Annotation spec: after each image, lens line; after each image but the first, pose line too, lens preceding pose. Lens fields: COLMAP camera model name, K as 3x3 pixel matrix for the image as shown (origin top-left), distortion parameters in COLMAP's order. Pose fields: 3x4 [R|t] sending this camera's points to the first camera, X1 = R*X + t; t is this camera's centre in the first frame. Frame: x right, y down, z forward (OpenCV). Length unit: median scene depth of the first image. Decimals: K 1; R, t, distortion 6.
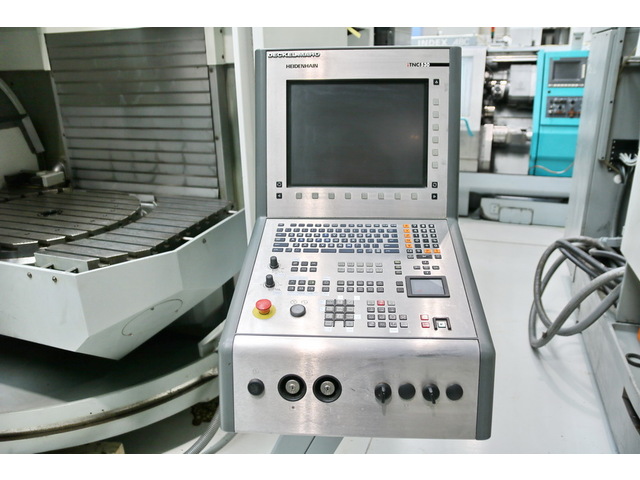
lens RADIAL K [[501.8, 0, 317.0], [0, 501.8, 243.2], [0, 0, 1]] dist [-0.111256, 0.087580]
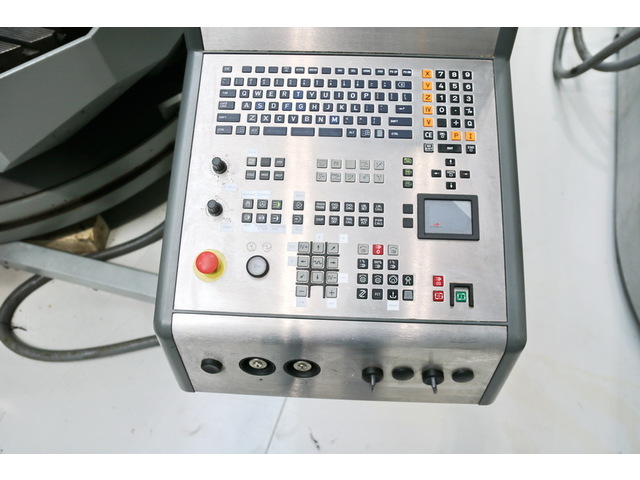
lens RADIAL K [[501.8, 0, 317.9], [0, 501.8, 240.5], [0, 0, 1]] dist [-0.111256, 0.087580]
pose [[0.999744, -0.021455, 0.007139, 0.034536], [0.011805, 0.764515, 0.644498, -0.285103], [-0.019286, -0.644248, 0.764573, 0.411122]]
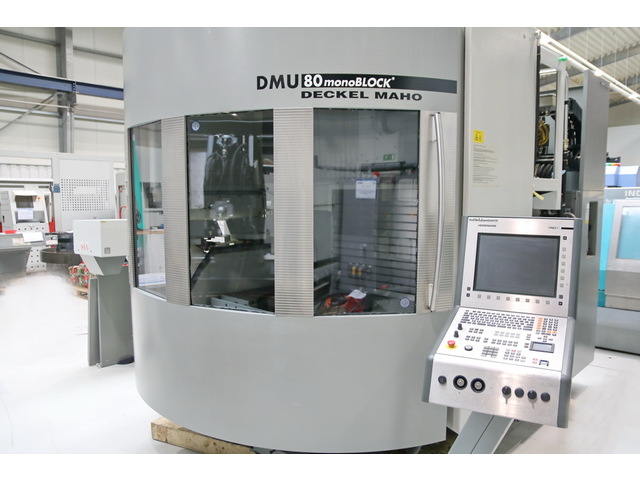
lens RADIAL K [[501.8, 0, 321.5], [0, 501.8, 246.3], [0, 0, 1]] dist [-0.111256, 0.087580]
pose [[0.912598, 0.063669, -0.403871, 0.163372], [-0.162690, 0.962780, -0.215840, 0.221228], [0.375097, 0.262681, 0.888989, -0.876823]]
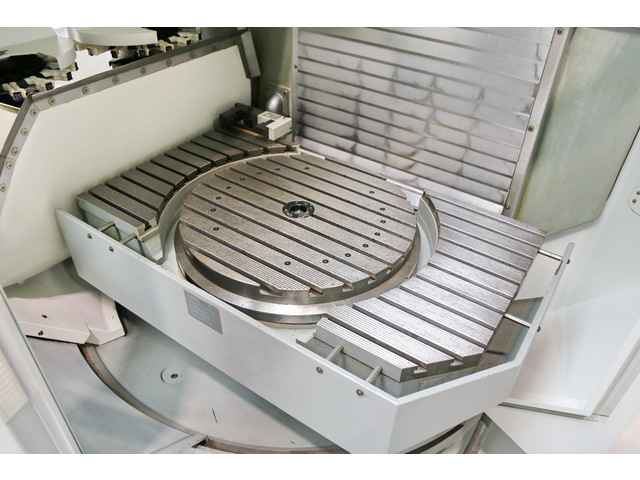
lens RADIAL K [[501.8, 0, 318.7], [0, 501.8, 243.4], [0, 0, 1]] dist [-0.111256, 0.087580]
pose [[0.966034, 0.196523, -0.167802, -0.672748], [-0.139802, 0.943567, 0.300229, -0.442626], [0.217334, -0.266572, 0.938992, 0.483657]]
